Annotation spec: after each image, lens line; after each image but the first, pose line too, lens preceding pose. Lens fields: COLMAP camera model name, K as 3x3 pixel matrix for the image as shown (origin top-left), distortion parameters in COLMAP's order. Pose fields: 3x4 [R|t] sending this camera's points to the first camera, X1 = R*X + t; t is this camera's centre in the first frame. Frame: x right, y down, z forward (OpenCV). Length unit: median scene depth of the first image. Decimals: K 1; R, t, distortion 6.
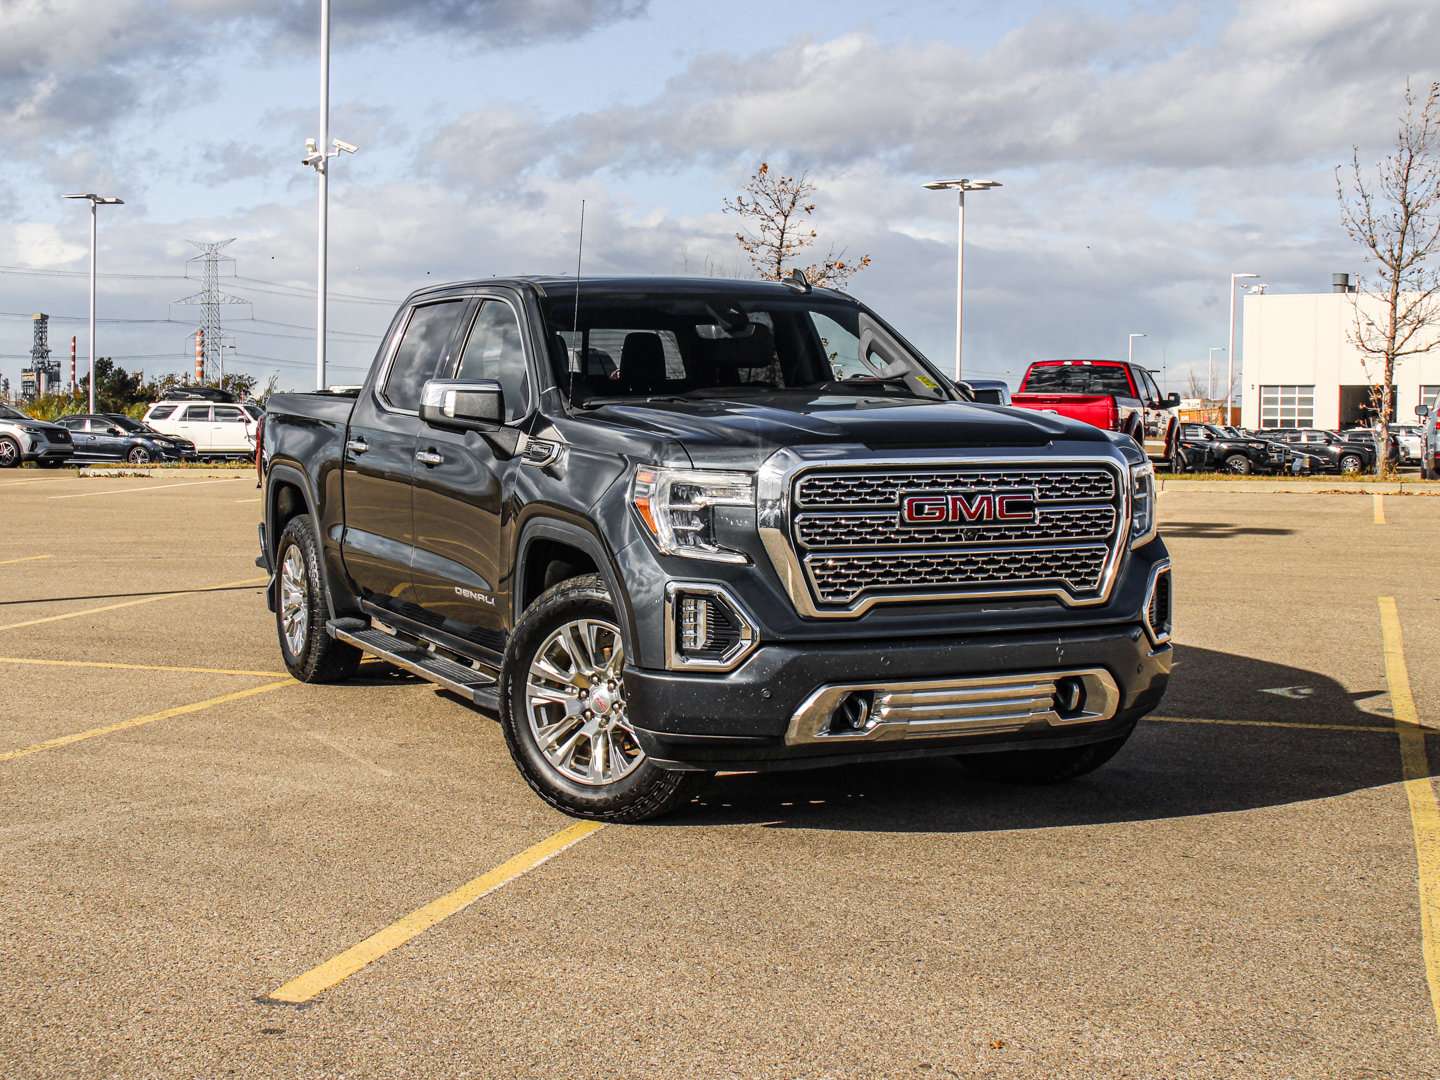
lens RADIAL K [[2095.4, 0, 717.0], [0, 2095.4, 530.3], [0, 0, 1]] dist [-0.025076, 0.000000]
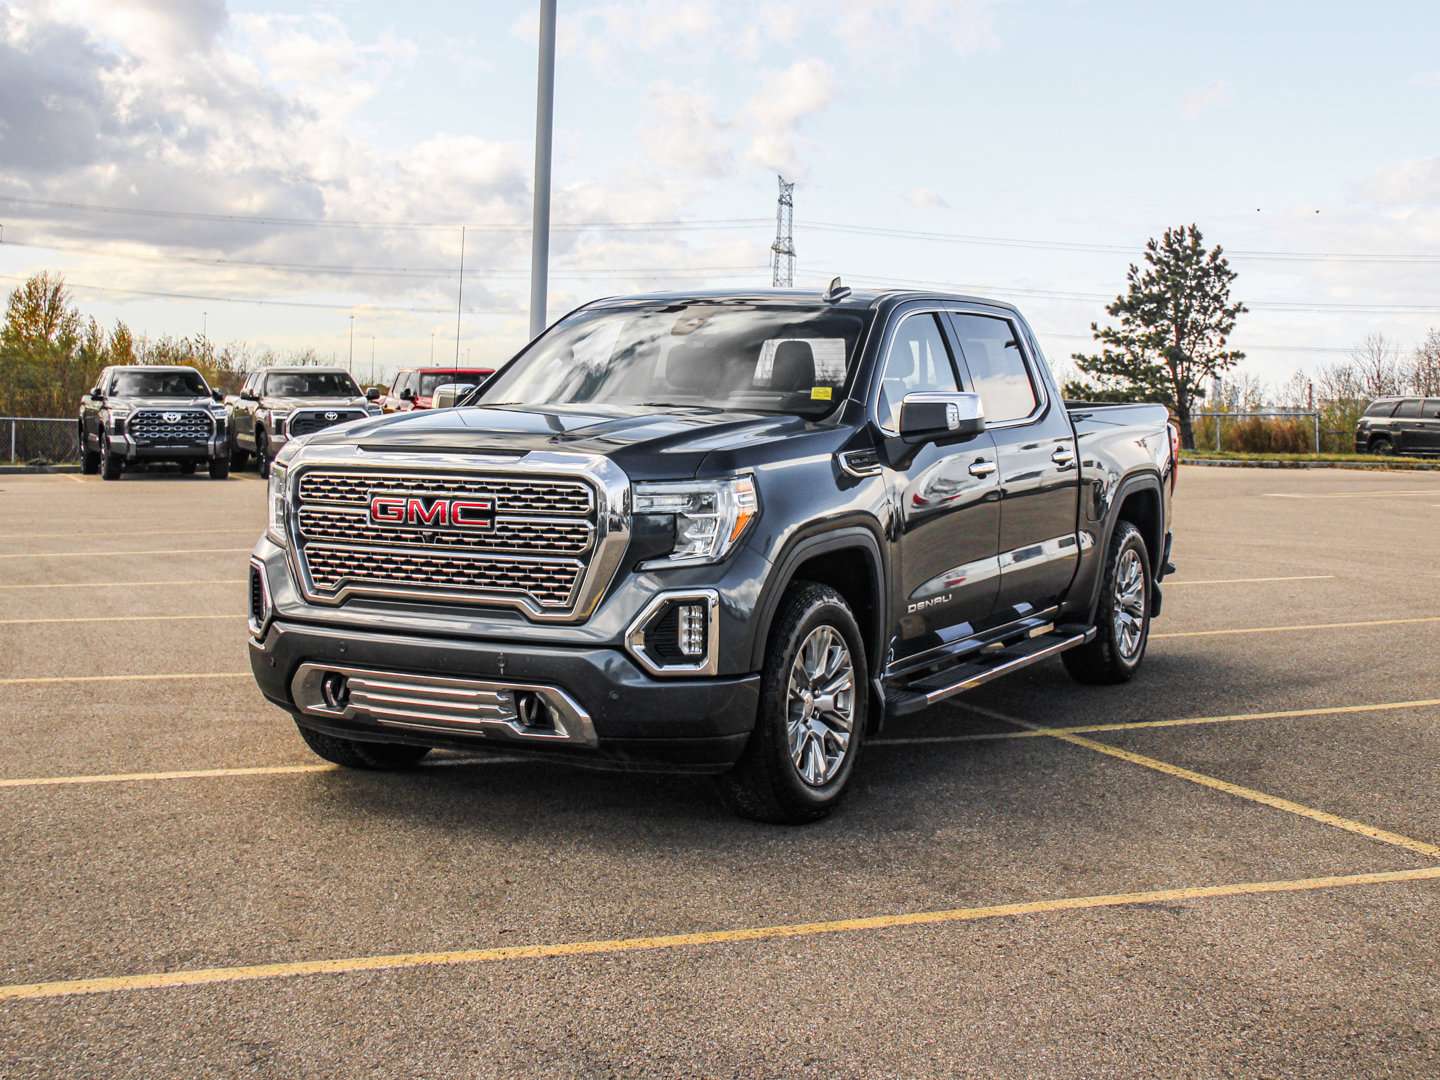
lens RADIAL K [[2095.4, 0, 708.6], [0, 2095.4, 546.0], [0, 0, 1]] dist [-0.025076, 0.000000]
pose [[0.604024, 0.068542, -0.794013, 1.021232], [-0.069170, 0.997044, 0.033449, -0.037562], [0.793958, 0.034718, 0.606980, 0.476876]]
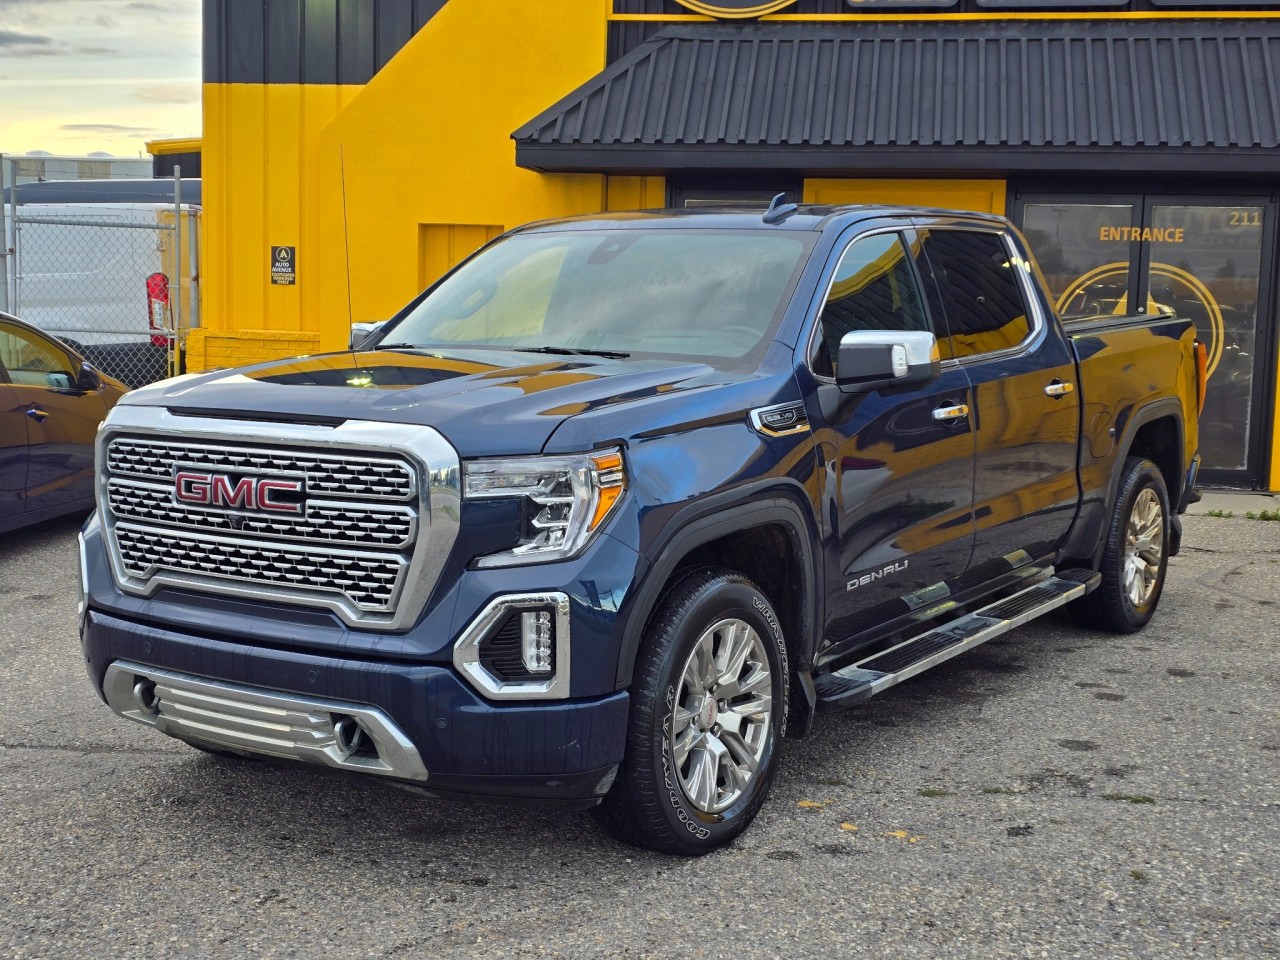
lens RADIAL K [[1862.5, 0, 638.7], [0, 1862.5, 485.9], [0, 0, 1]] dist [-0.025076, 0.000000]
pose [[0.521017, 0.099611, -0.847714, 0.850172], [-0.061585, 0.994965, 0.079063, -0.083018], [0.851322, 0.011013, 0.524528, 0.733311]]
